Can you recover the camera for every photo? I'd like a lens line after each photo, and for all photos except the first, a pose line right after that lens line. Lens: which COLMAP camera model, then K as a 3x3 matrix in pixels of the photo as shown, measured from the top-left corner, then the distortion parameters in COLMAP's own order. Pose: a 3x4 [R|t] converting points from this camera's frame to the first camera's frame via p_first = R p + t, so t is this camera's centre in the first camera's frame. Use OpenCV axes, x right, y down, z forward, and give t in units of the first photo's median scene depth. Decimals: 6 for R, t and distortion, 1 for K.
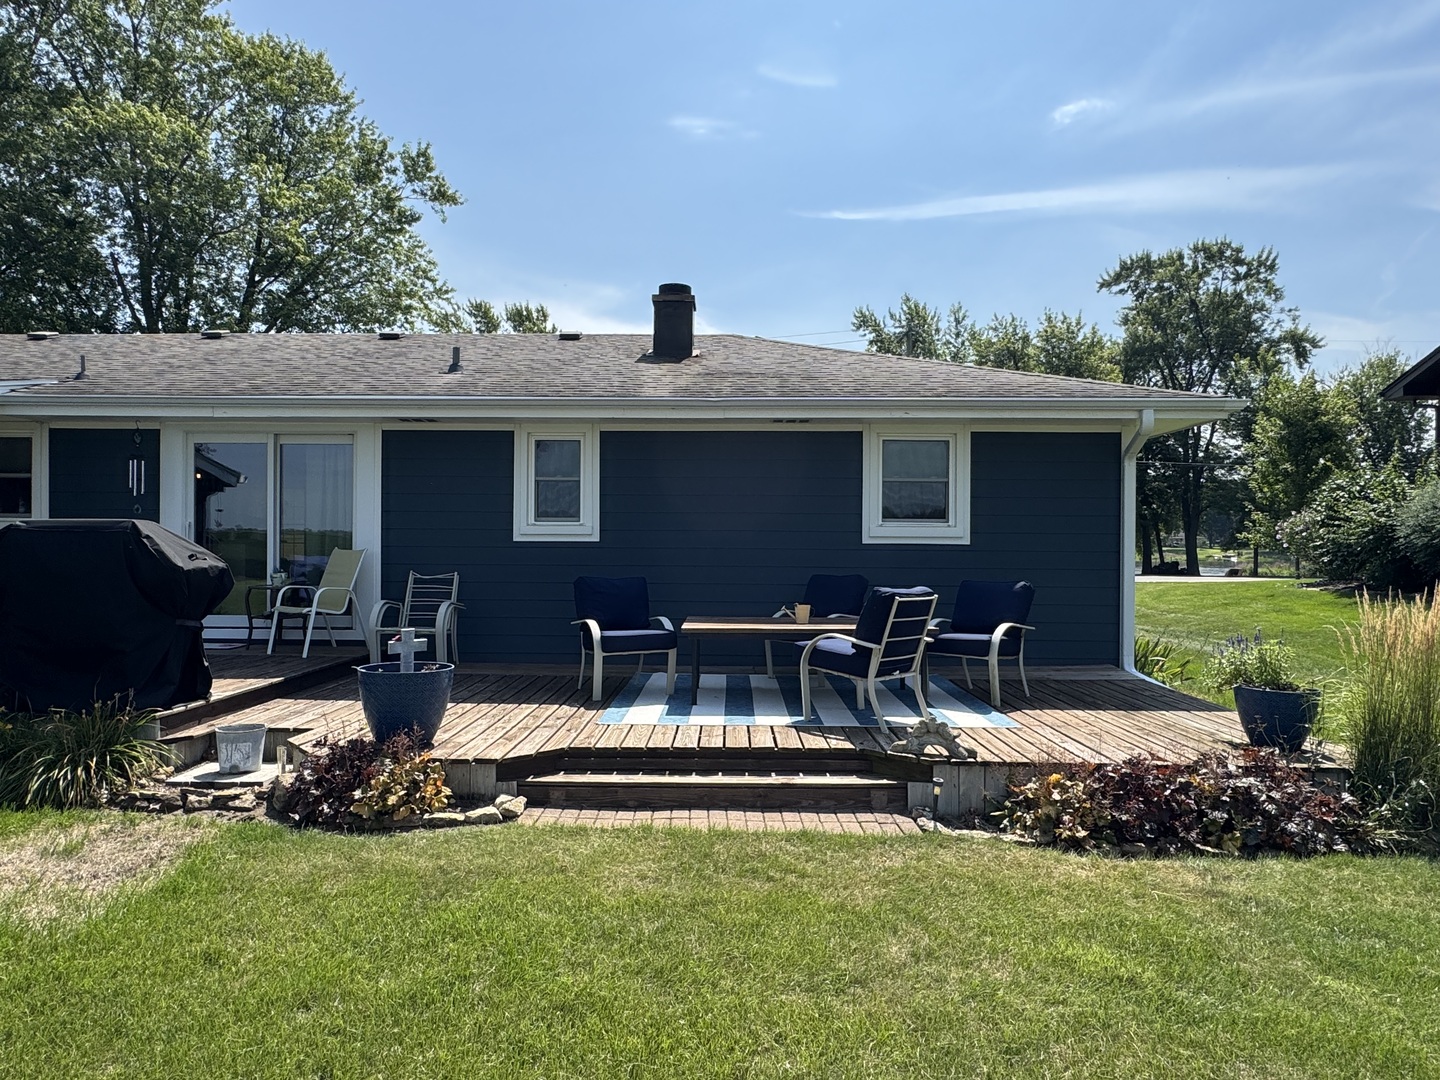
lens RADIAL K [[882.1, 0, 706.3], [0, 882.1, 537.0], [0, 0, 1]] dist [-0.001118, 0.000775]
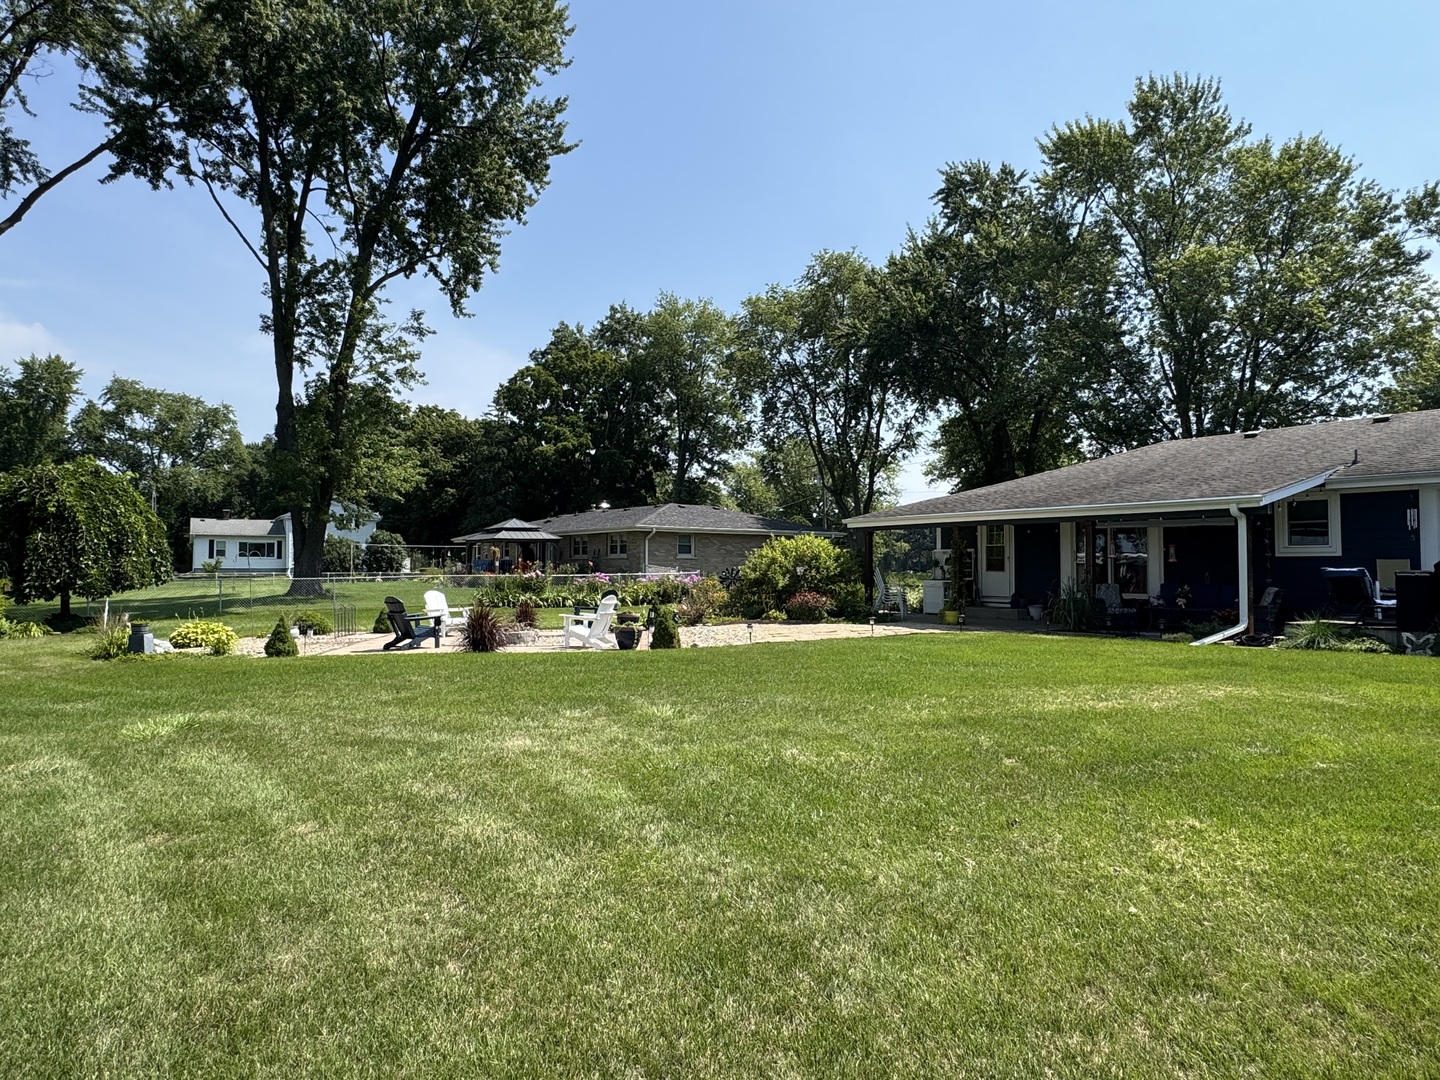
lens RADIAL K [[881.7, 0, 726.3], [0, 881.7, 535.2], [0, 0, 1]] dist [0.000020, 0.001273]
pose [[0.622128, -0.035537, -0.782109, -0.022137], [0.004924, 0.999127, -0.041481, 0.003916], [0.782900, 0.021956, 0.621760, -0.165883]]
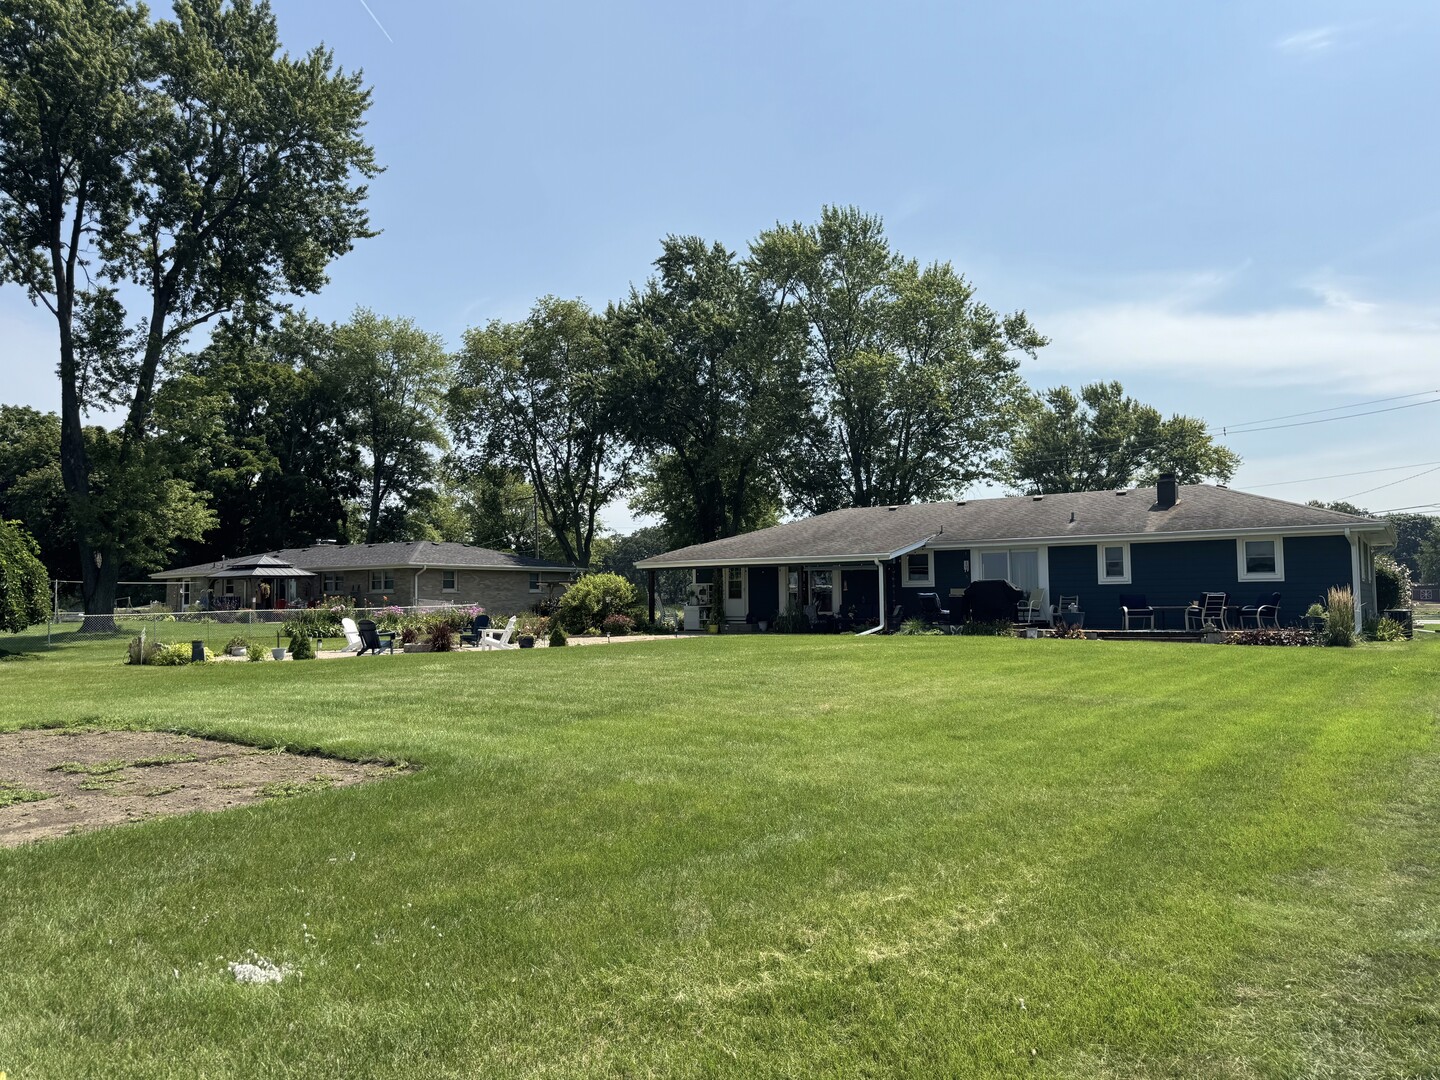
lens RADIAL K [[1035.5, 0, 720.0], [0, 1035.5, 540.0], [0, 0, 1]] dist [0.105029, -0.132330]
pose [[0.847442, -0.048246, -0.528692, 0.082443], [0.018506, 0.997941, -0.061404, 0.007167], [0.530566, 0.042252, 0.846590, -0.383282]]
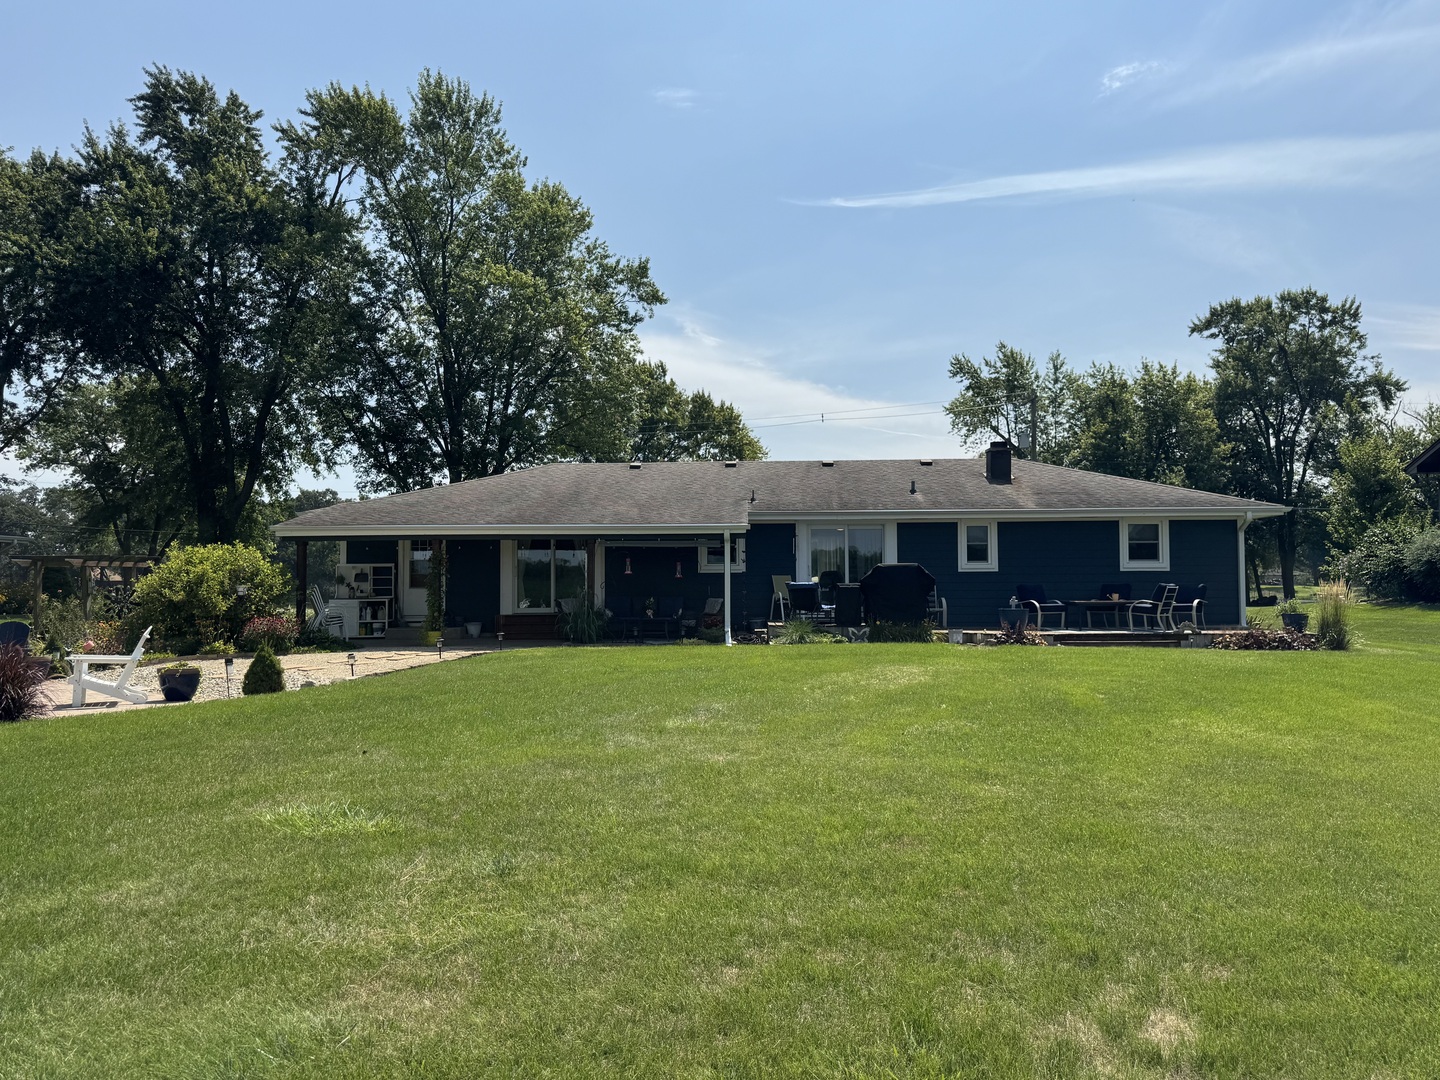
lens RADIAL K [[1035.5, 0, 720.0], [0, 1035.5, 540.0], [0, 0, 1]] dist [0.105029, -0.132330]
pose [[0.999902, -0.013294, 0.004398, -0.130249], [0.013456, 0.999148, -0.039012, 0.002871], [-0.003875, 0.039067, 0.999229, -0.254266]]
